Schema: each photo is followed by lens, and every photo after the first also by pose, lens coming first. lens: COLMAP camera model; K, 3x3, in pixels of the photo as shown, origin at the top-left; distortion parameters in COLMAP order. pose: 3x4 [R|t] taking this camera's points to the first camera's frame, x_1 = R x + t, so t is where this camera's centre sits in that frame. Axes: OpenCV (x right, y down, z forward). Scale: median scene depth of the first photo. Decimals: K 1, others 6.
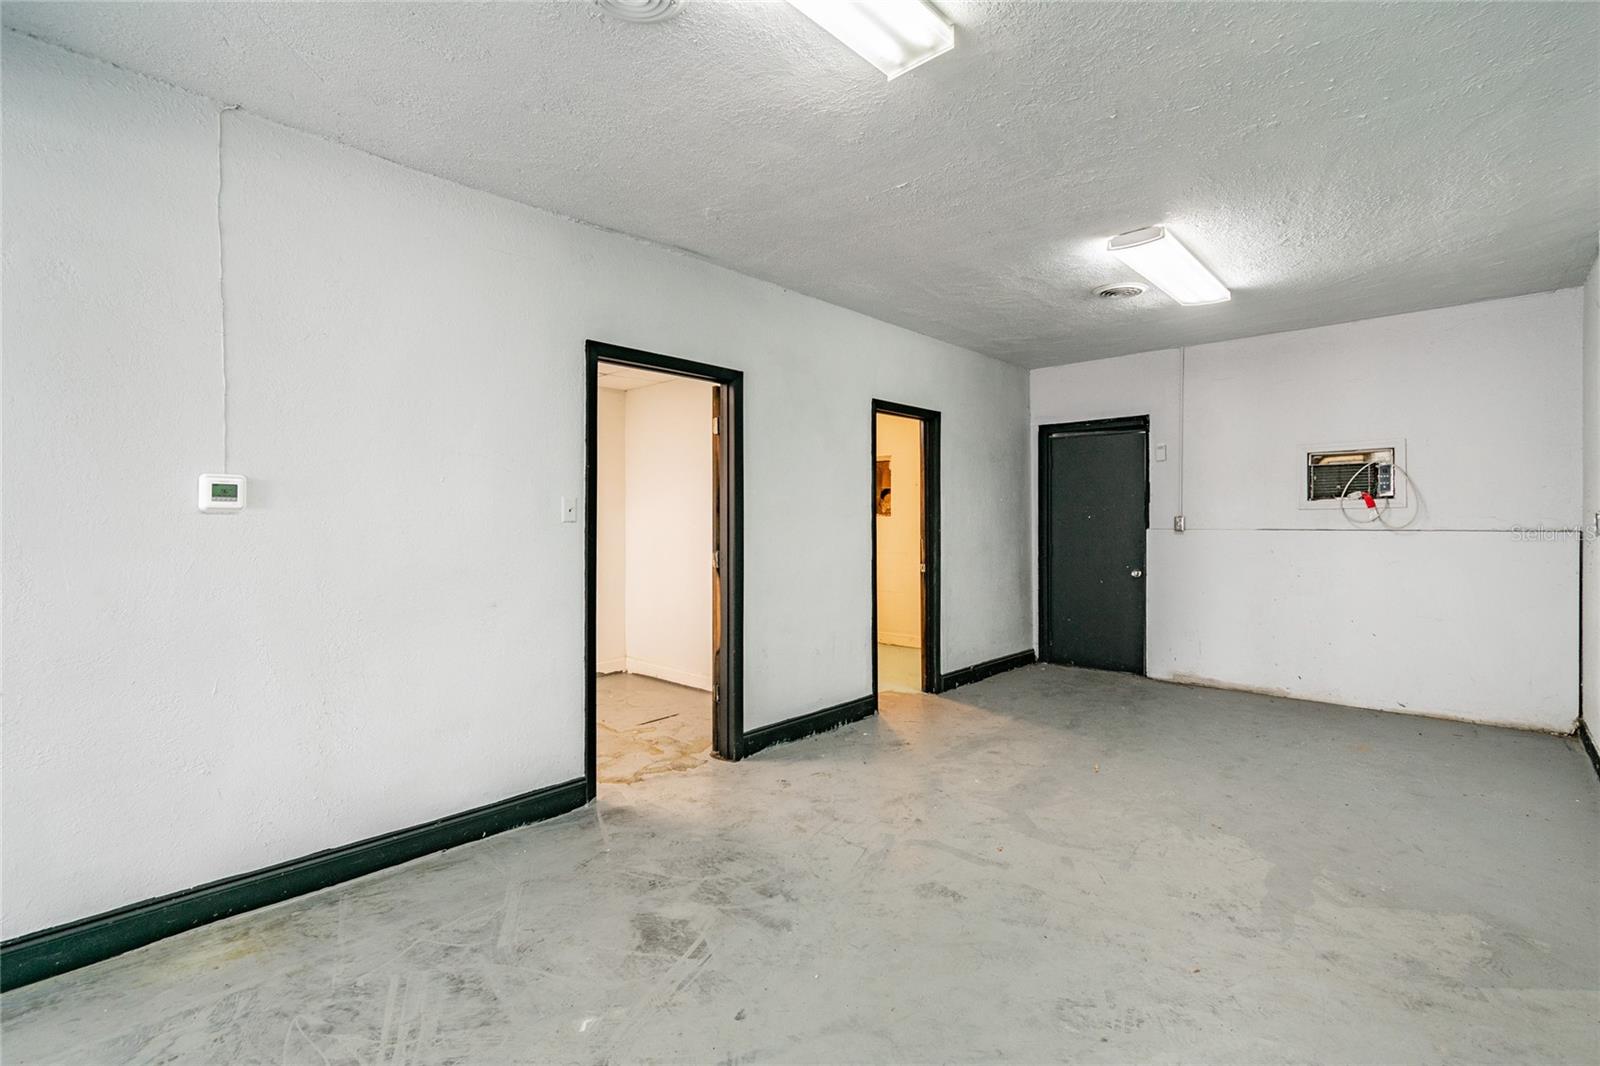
lens RADIAL K [[723.0, 0, 811.5], [0, 723.0, 523.2], [0, 0, 1]] dist [0.002634, -0.000237]
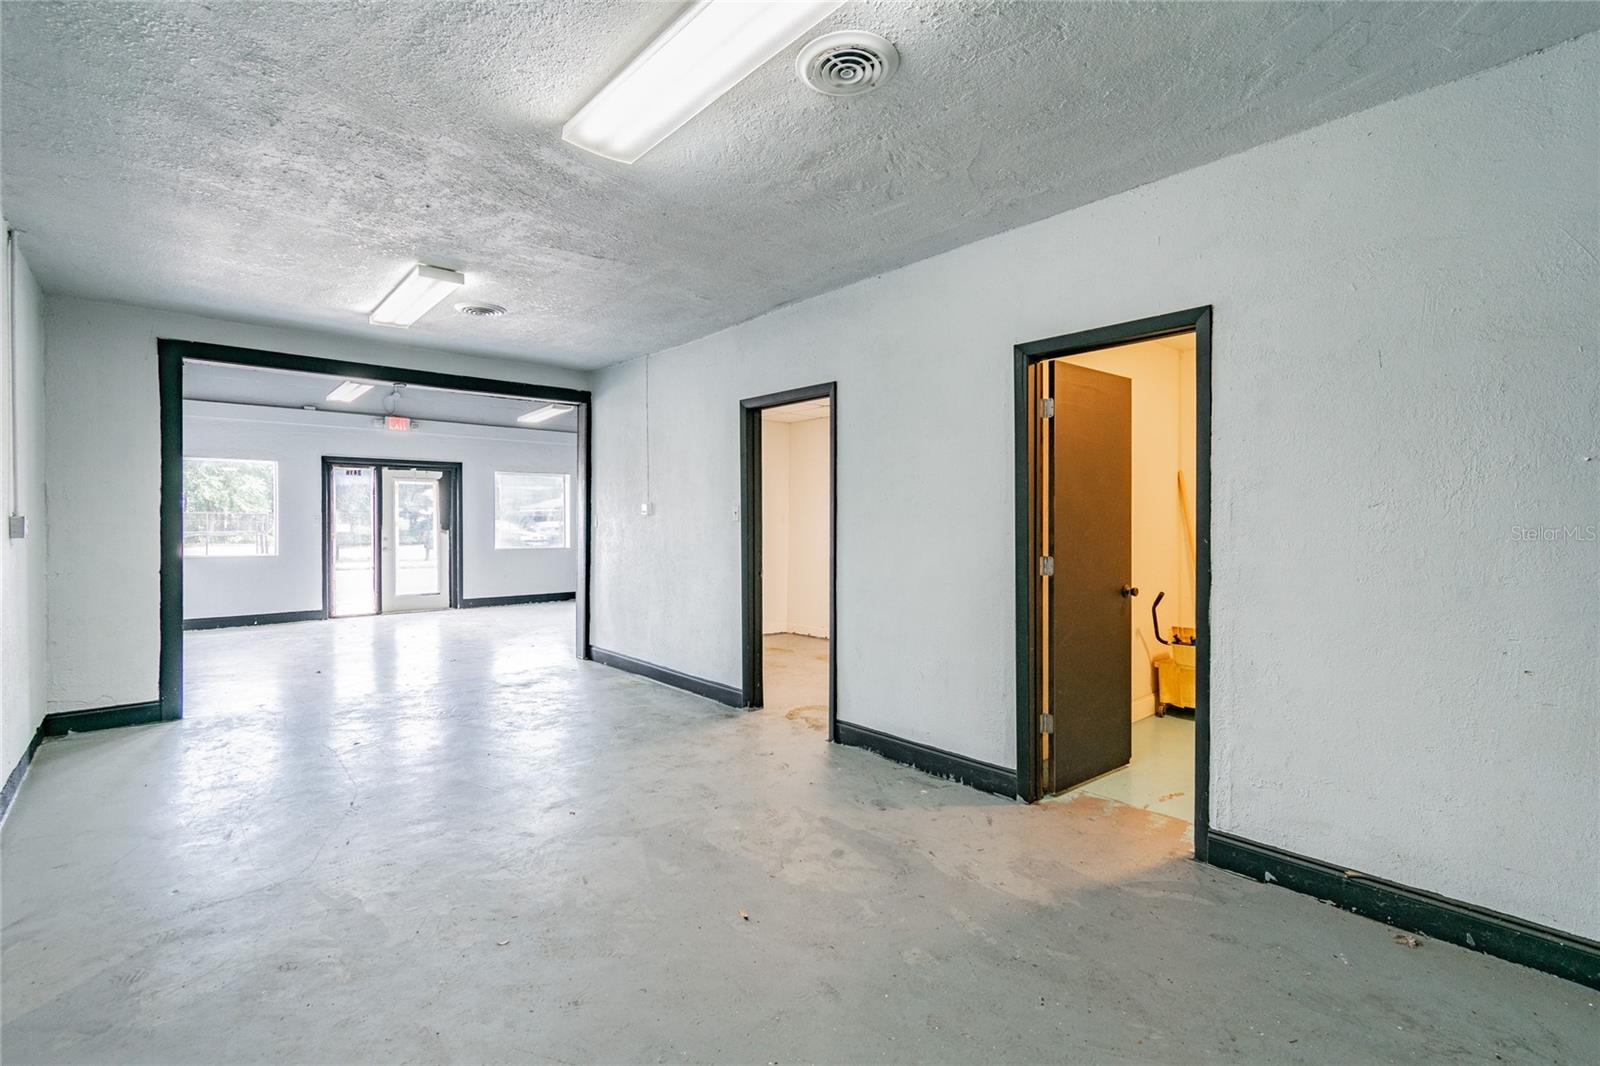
lens RADIAL K [[705.5, 0, 805.4], [0, 705.5, 526.9], [0, 0, 1]] dist [0.001044, -0.000175]
pose [[-0.084097, 0.012114, -0.996384, 0.943403], [-0.002442, 0.999921, 0.012363, -0.007036], [0.996455, 0.003473, -0.084061, 1.038679]]
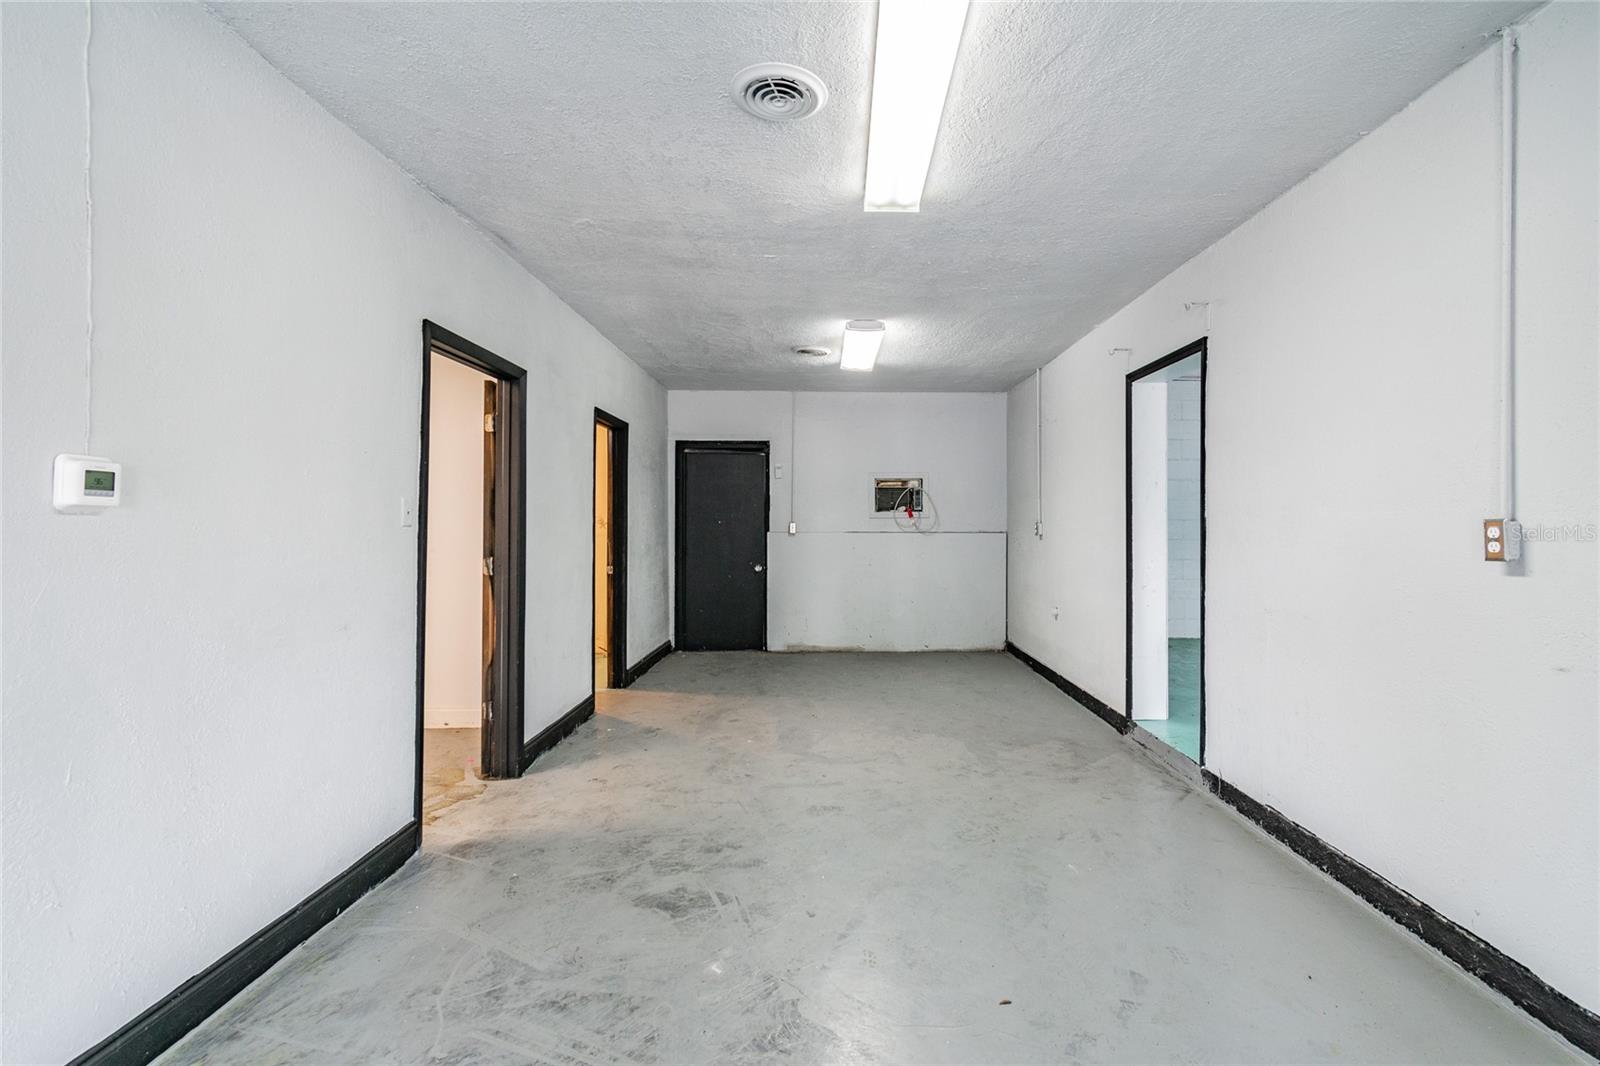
lens RADIAL K [[723.5, 0, 837.2], [0, 723.5, 514.5], [0, 0, 1]] dist [0.000589, -0.000472]
pose [[0.726509, 0.013614, 0.687022, -0.452902], [-0.002314, 0.999847, -0.017365, -0.001462], [-0.687153, 0.011026, 0.726429, 0.015635]]
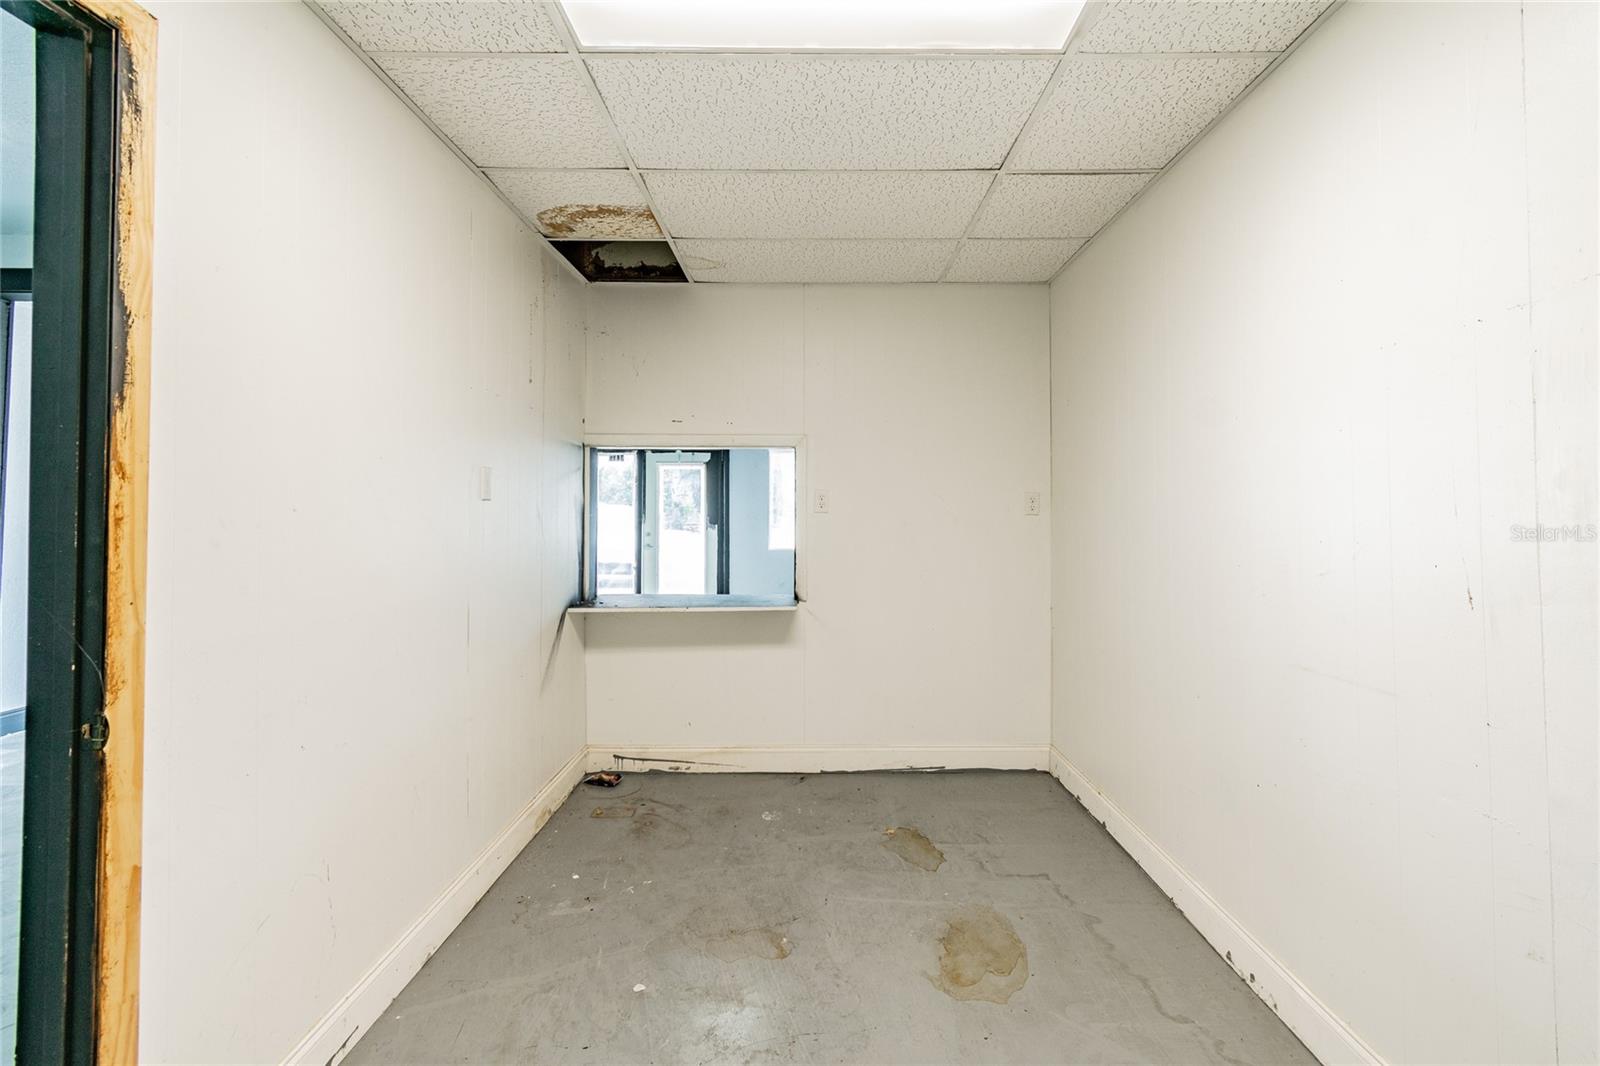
lens RADIAL K [[716.7, 0, 815.0], [0, 716.7, 497.8], [0, 0, 1]] dist [0.001242, -0.000892]
pose [[-0.724236, -0.006821, -0.689518, -0.282051], [0.002059, 0.999925, -0.012055, -0.001201], [0.689549, -0.010151, -0.724168, 1.261008]]
